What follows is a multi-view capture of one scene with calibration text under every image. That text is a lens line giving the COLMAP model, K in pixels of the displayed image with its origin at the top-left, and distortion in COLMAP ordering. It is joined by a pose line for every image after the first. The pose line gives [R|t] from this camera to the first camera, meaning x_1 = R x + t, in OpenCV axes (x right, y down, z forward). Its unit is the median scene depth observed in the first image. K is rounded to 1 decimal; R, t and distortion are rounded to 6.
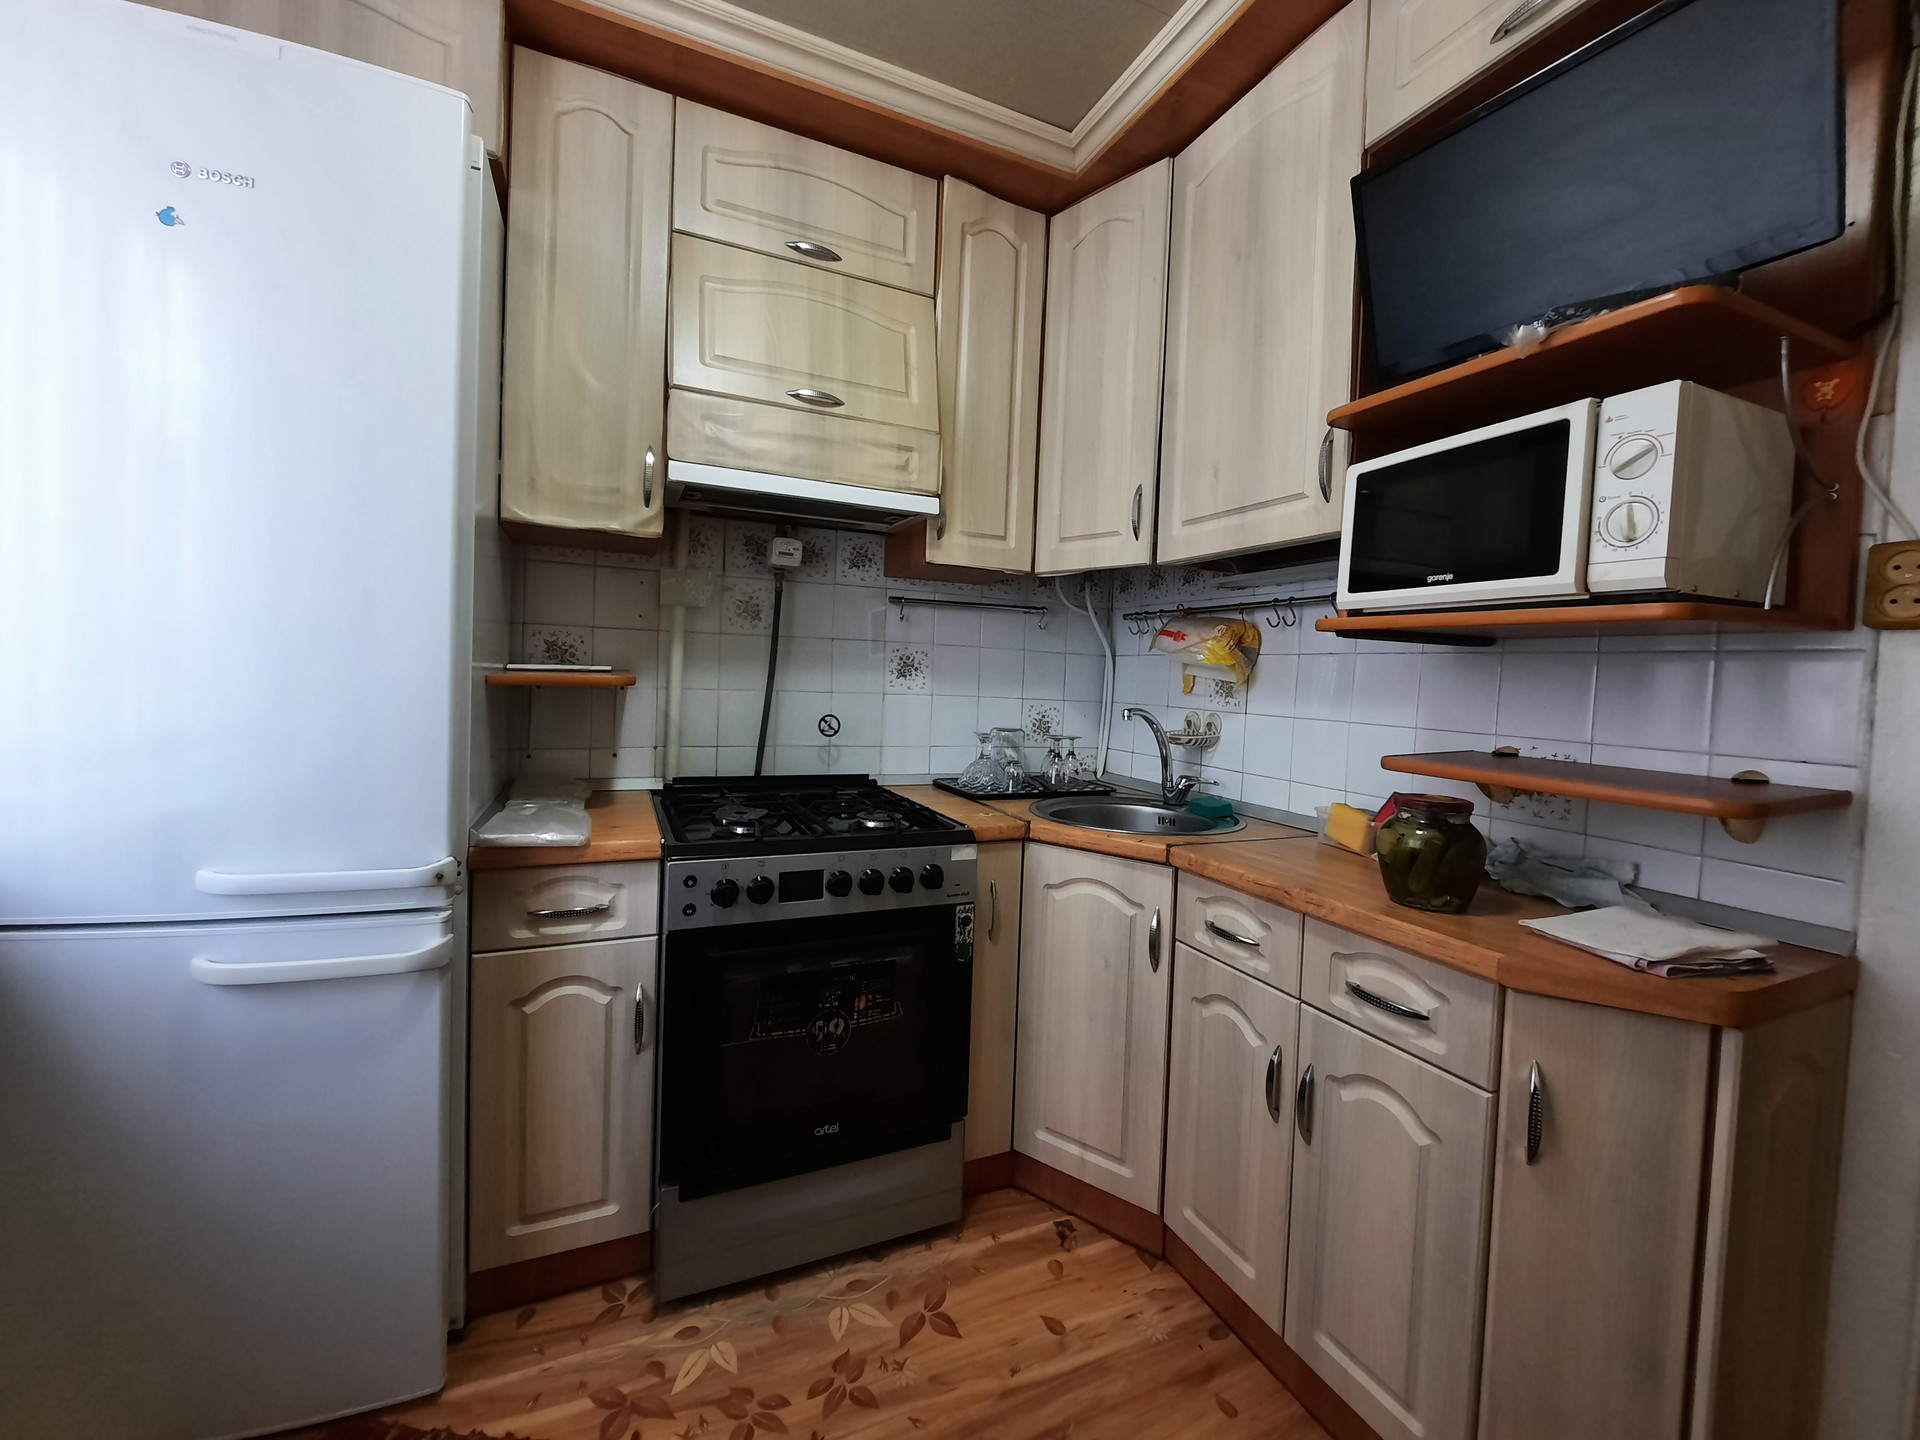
lens RADIAL K [[763.0, 0, 959.0], [0, 763.0, 695.7], [0, 0, 1]] dist [-0.012046, -0.000241]
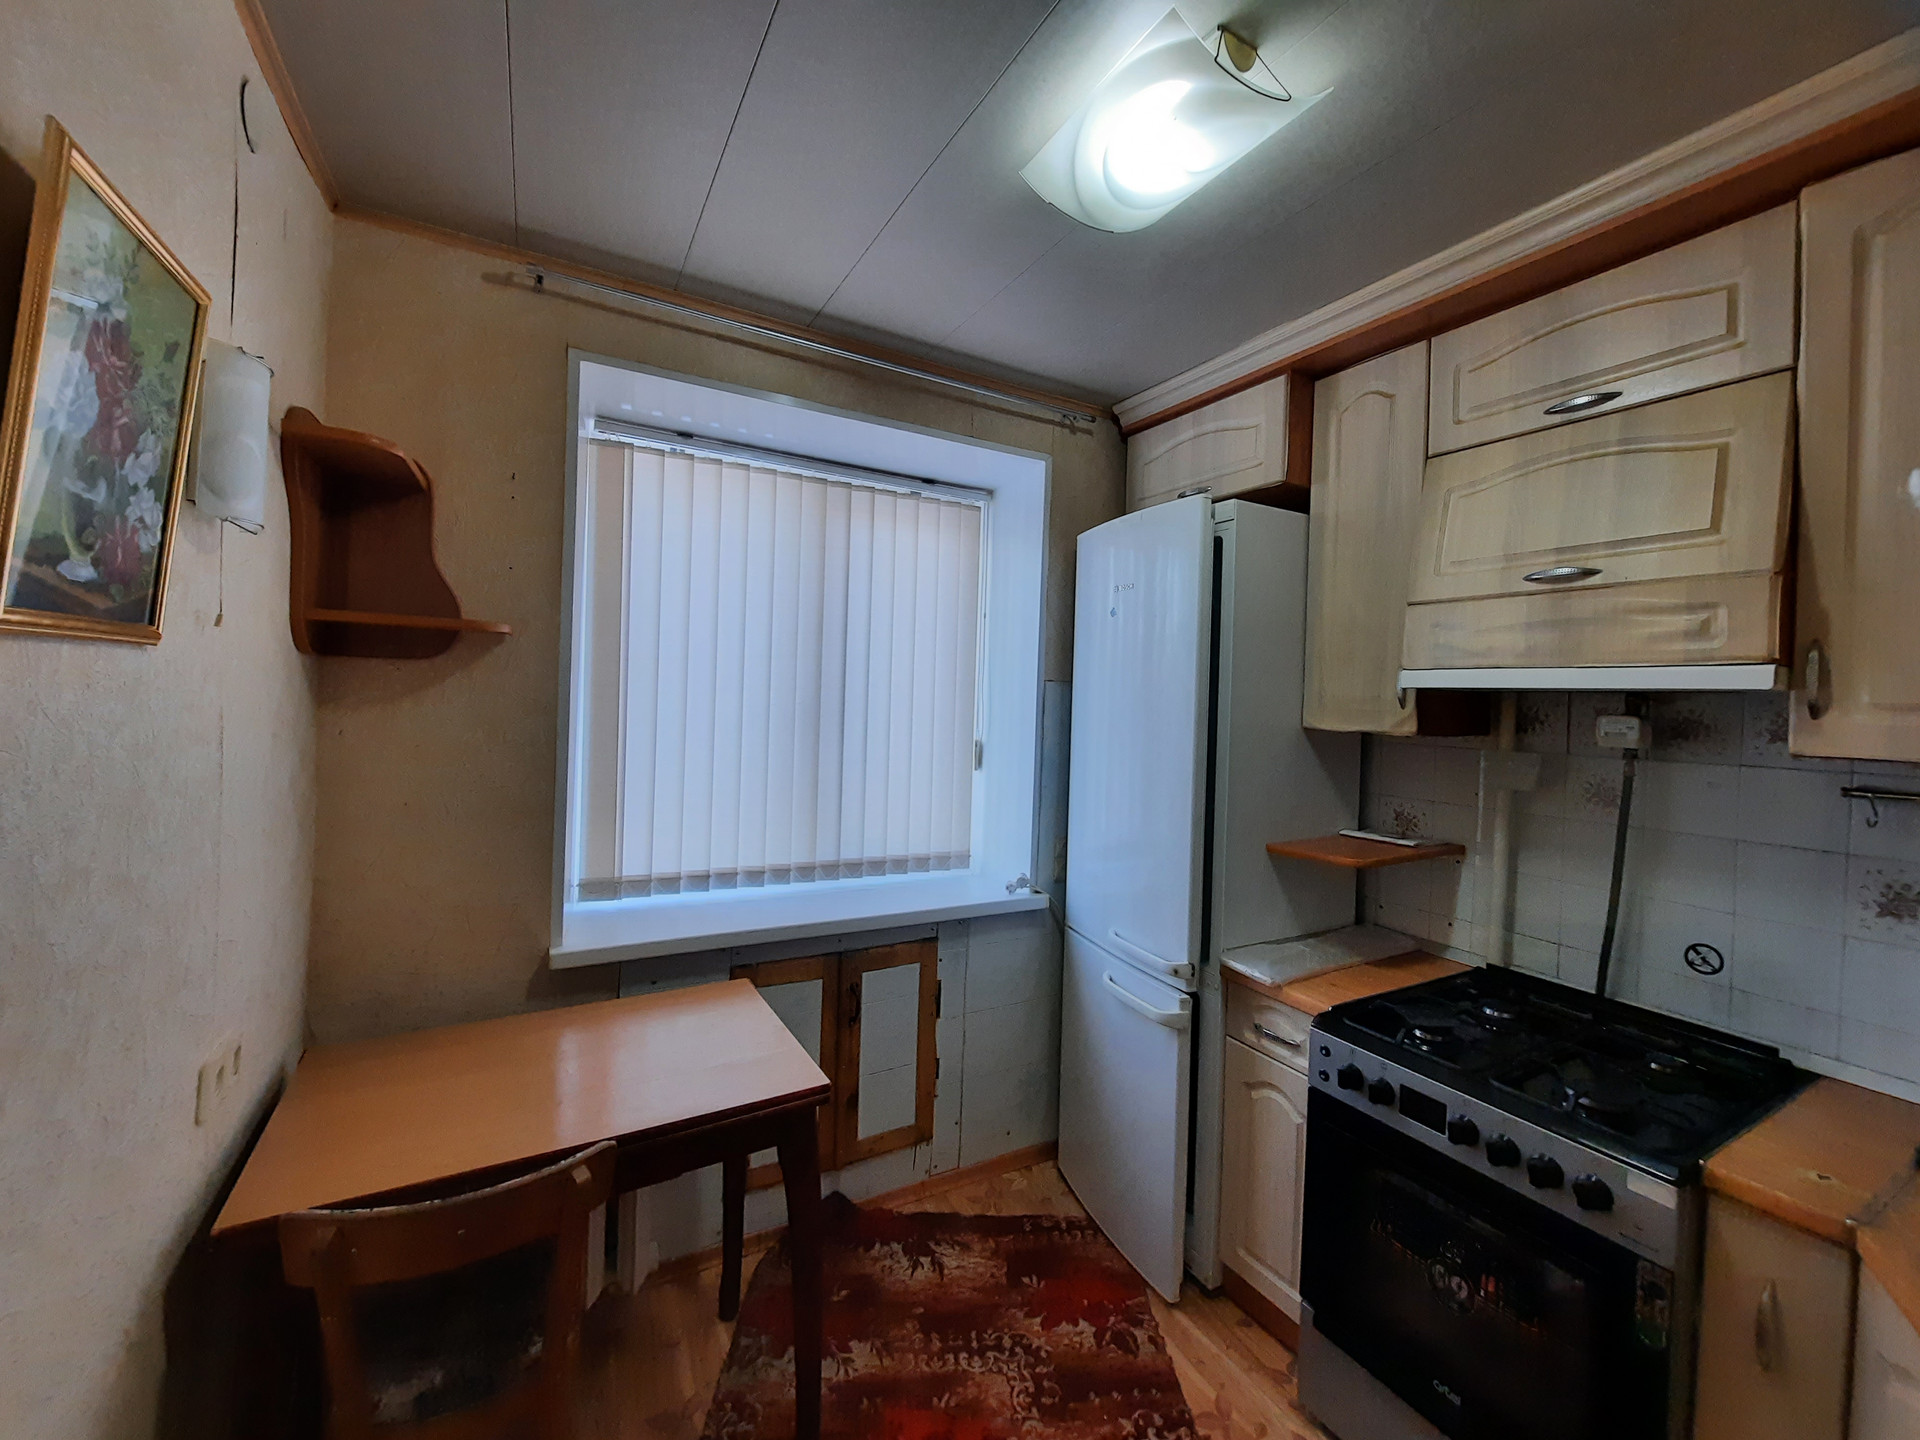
lens RADIAL K [[738.3, 0, 953.0], [0, 738.3, 705.8], [0, 0, 1]] dist [-0.028054, 0.000121]
pose [[0.086152, -0.028089, -0.995886, 0.658241], [-0.070546, 0.996921, -0.034221, -0.185793], [0.993781, 0.073204, 0.083905, 0.279549]]
